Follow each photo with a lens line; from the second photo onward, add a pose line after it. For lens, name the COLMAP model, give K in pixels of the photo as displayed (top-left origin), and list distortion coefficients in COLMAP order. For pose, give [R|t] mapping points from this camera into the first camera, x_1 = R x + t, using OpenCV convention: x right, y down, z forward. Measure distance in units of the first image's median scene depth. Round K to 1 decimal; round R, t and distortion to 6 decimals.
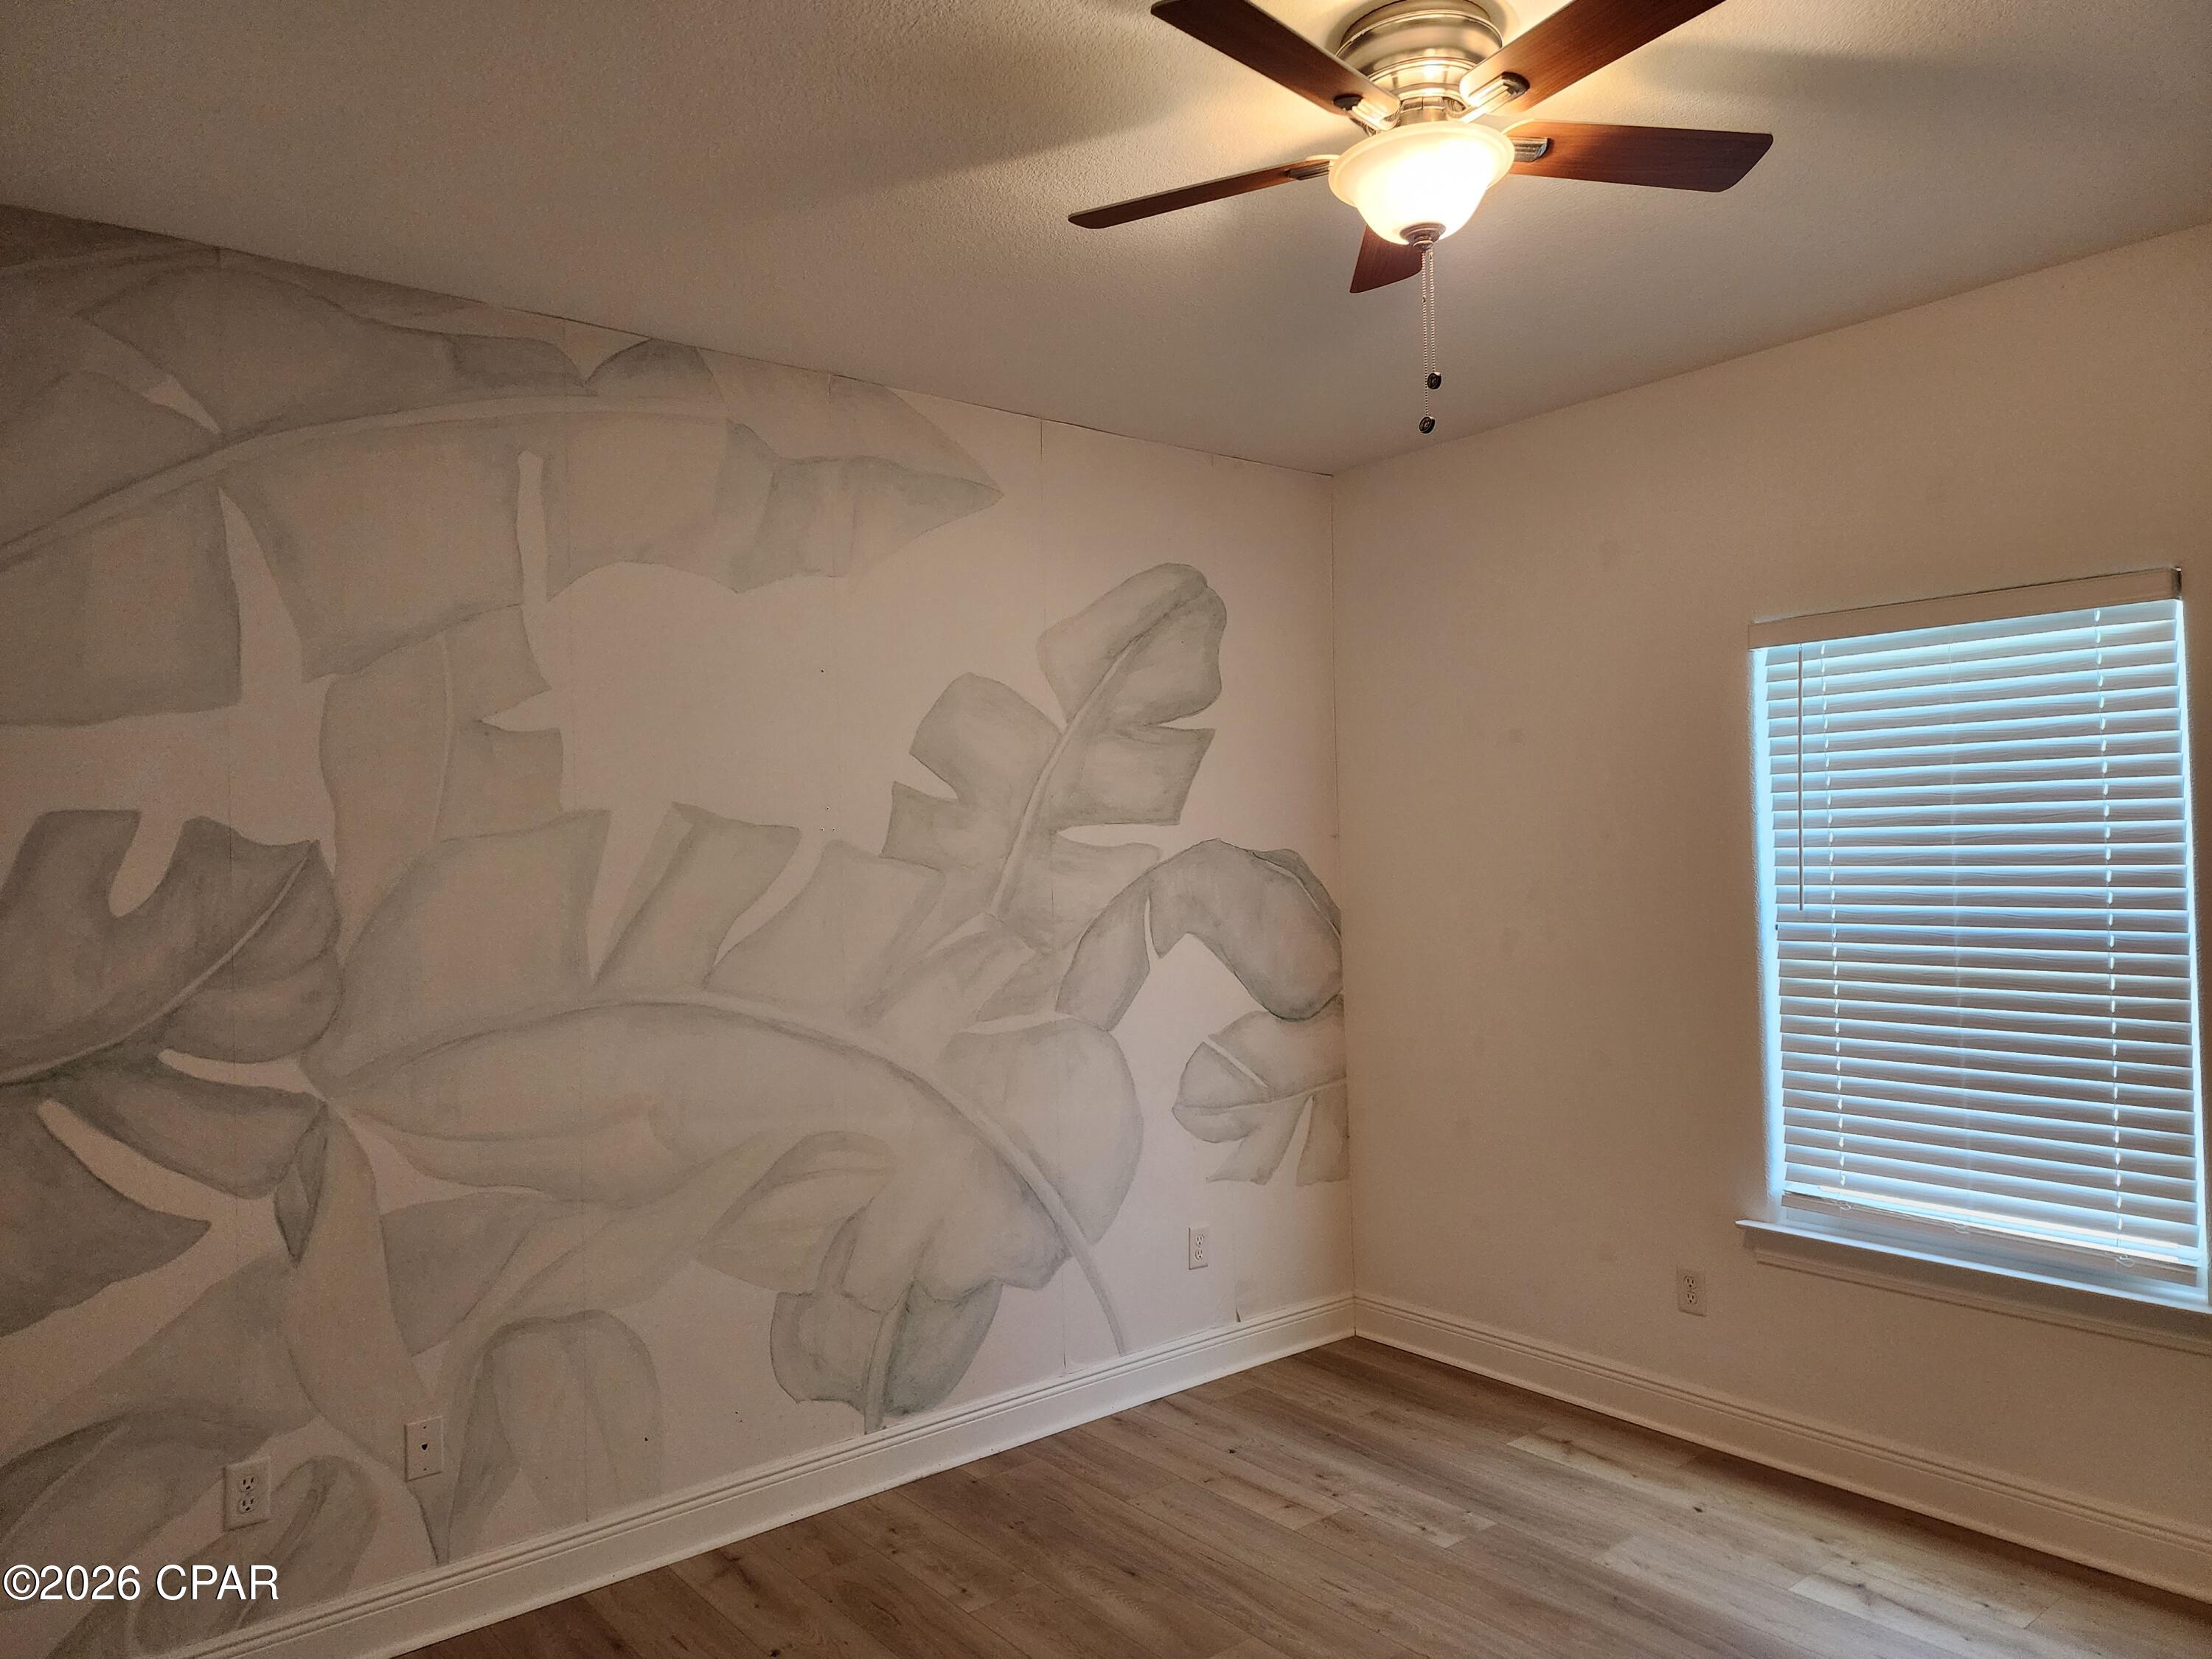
lens RADIAL K [[1471.6, 0, 1110.5], [0, 1471.6, 825.0], [0, 0, 1]] dist [0.089771, -0.089712]
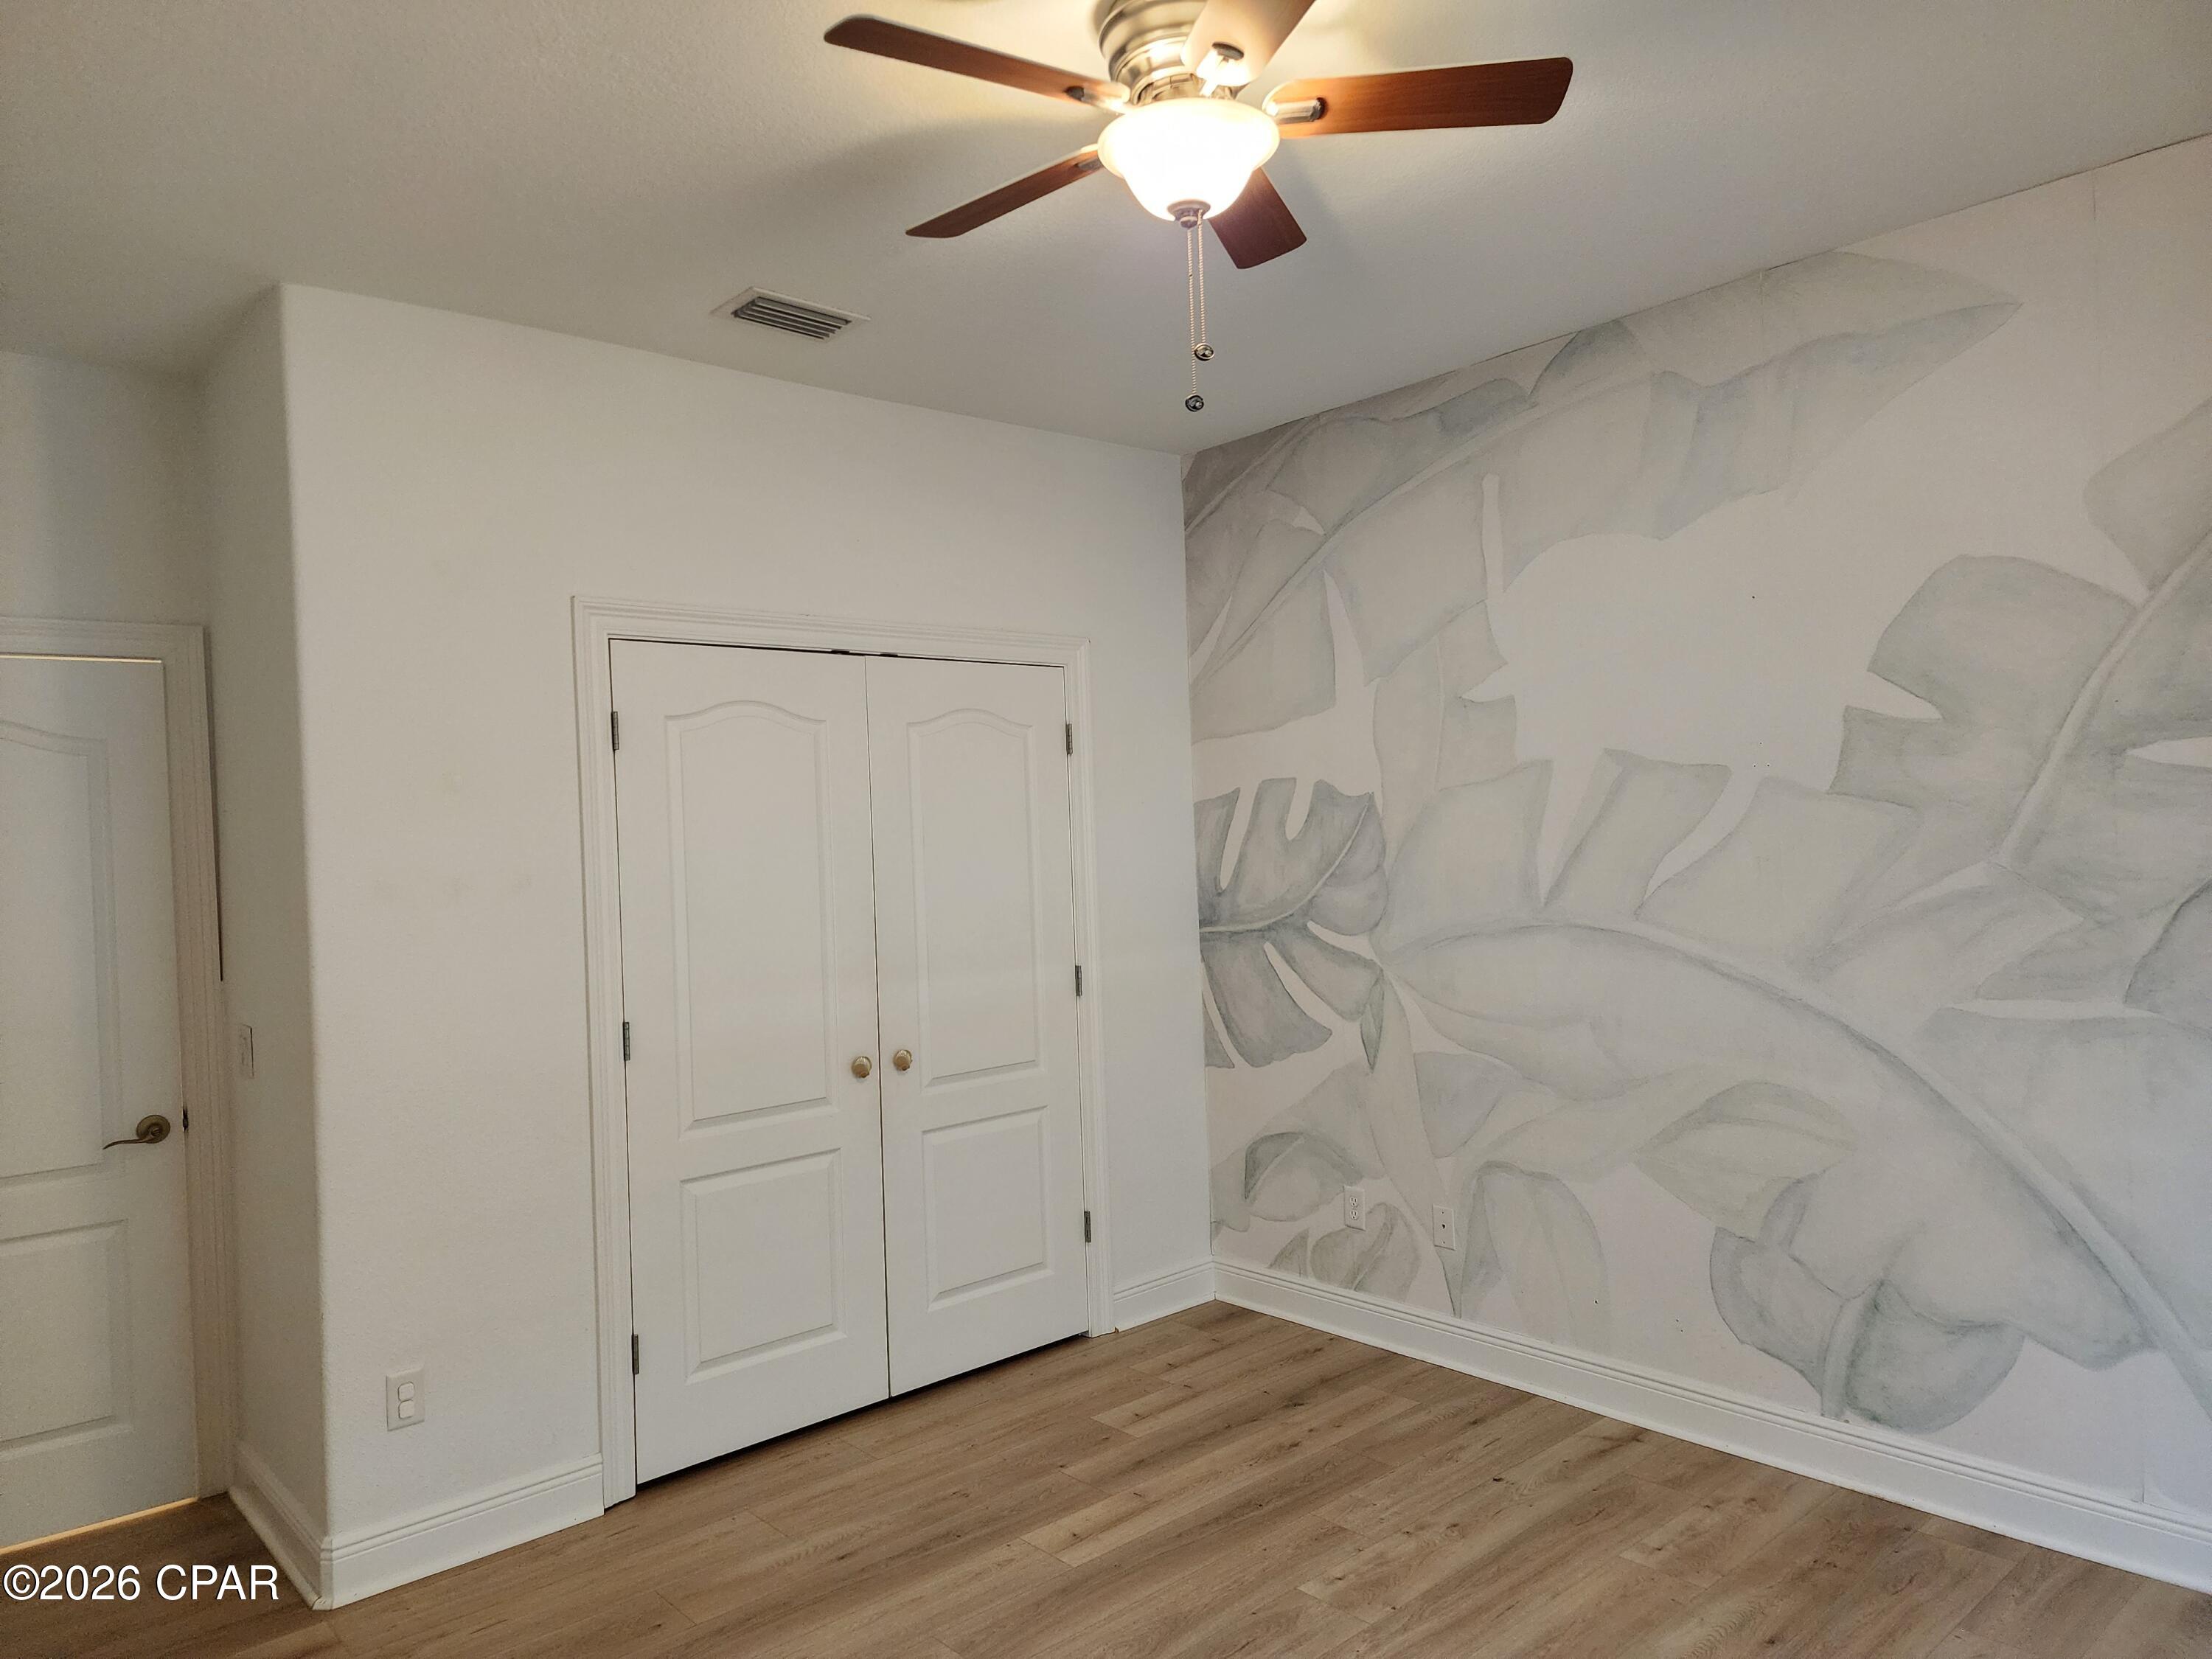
lens RADIAL K [[1467.9, 0, 1097.2], [0, 1467.9, 821.7], [0, 0, 1]] dist [0.088126, -0.088130]
pose [[0.045410, 0.021207, -0.998743, 0.814117], [0.060281, 0.997895, 0.023930, -0.010312], [0.997148, -0.061292, 0.044036, 0.588202]]
